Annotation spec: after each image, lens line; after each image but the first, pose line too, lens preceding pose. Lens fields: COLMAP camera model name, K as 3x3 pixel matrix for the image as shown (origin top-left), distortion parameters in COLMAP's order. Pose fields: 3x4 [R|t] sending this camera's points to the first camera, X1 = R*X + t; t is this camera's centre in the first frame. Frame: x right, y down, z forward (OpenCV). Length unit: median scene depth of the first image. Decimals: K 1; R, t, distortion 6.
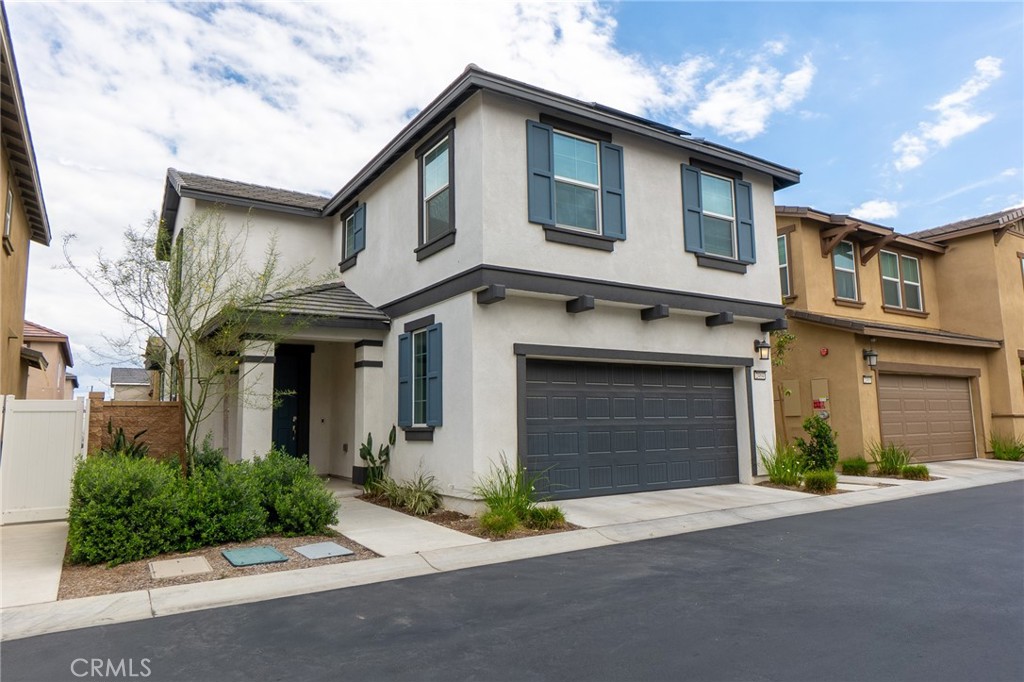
lens RADIAL K [[649.5, 0, 512.0], [0, 649.5, 341.0], [0, 0, 1]] dist [0.004114, -0.000024]
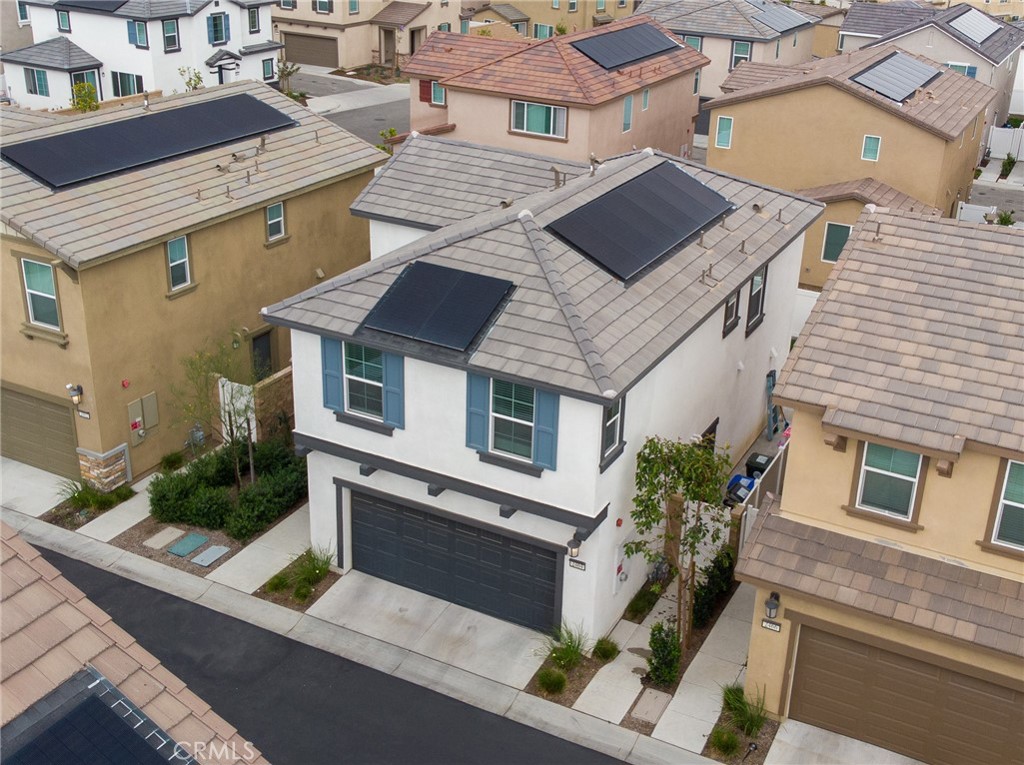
lens RADIAL K [[1183.1, 0, 549.9], [0, 1183.1, 381.5], [0, 0, 1]] dist [0.005072, 0.002177]
pose [[0.503000, 0.384948, -0.773825, 1.668081], [0.063036, 0.876610, 0.477054, -1.066959], [0.861985, -0.288737, 0.416669, 0.305595]]
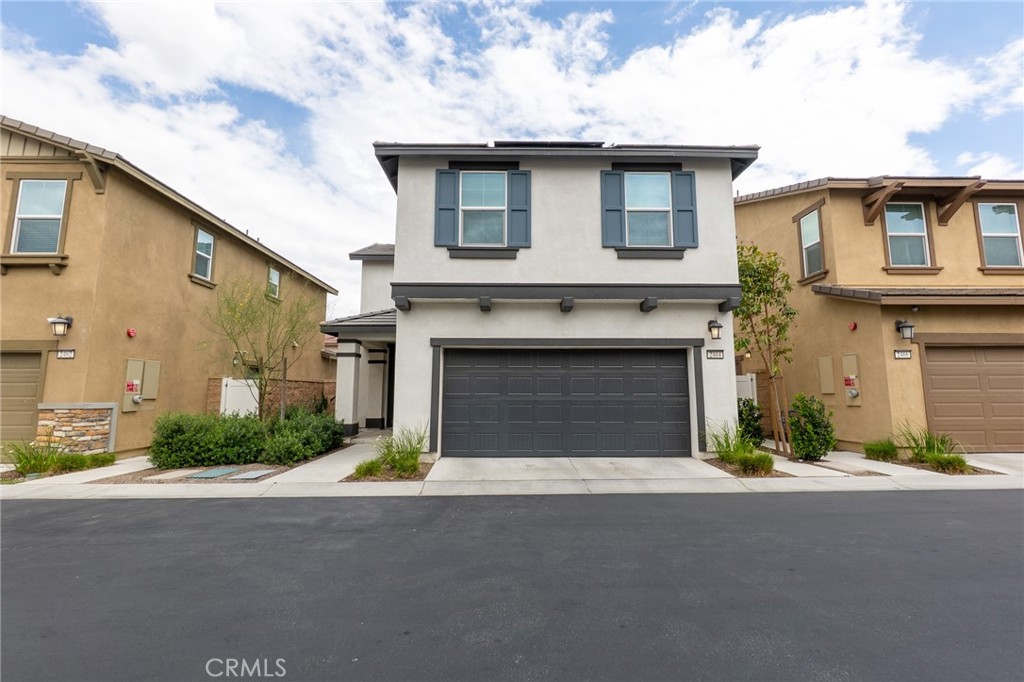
lens RADIAL K [[443.8, 0, 512.0], [0, 443.8, 341.0], [0, 0, 1]] dist [-0.001974, 0.000338]
pose [[0.849215, -0.046749, -0.525973, 0.488358], [0.053312, 0.998574, -0.002678, 0.016548], [0.525349, -0.025767, 0.850497, 0.236767]]
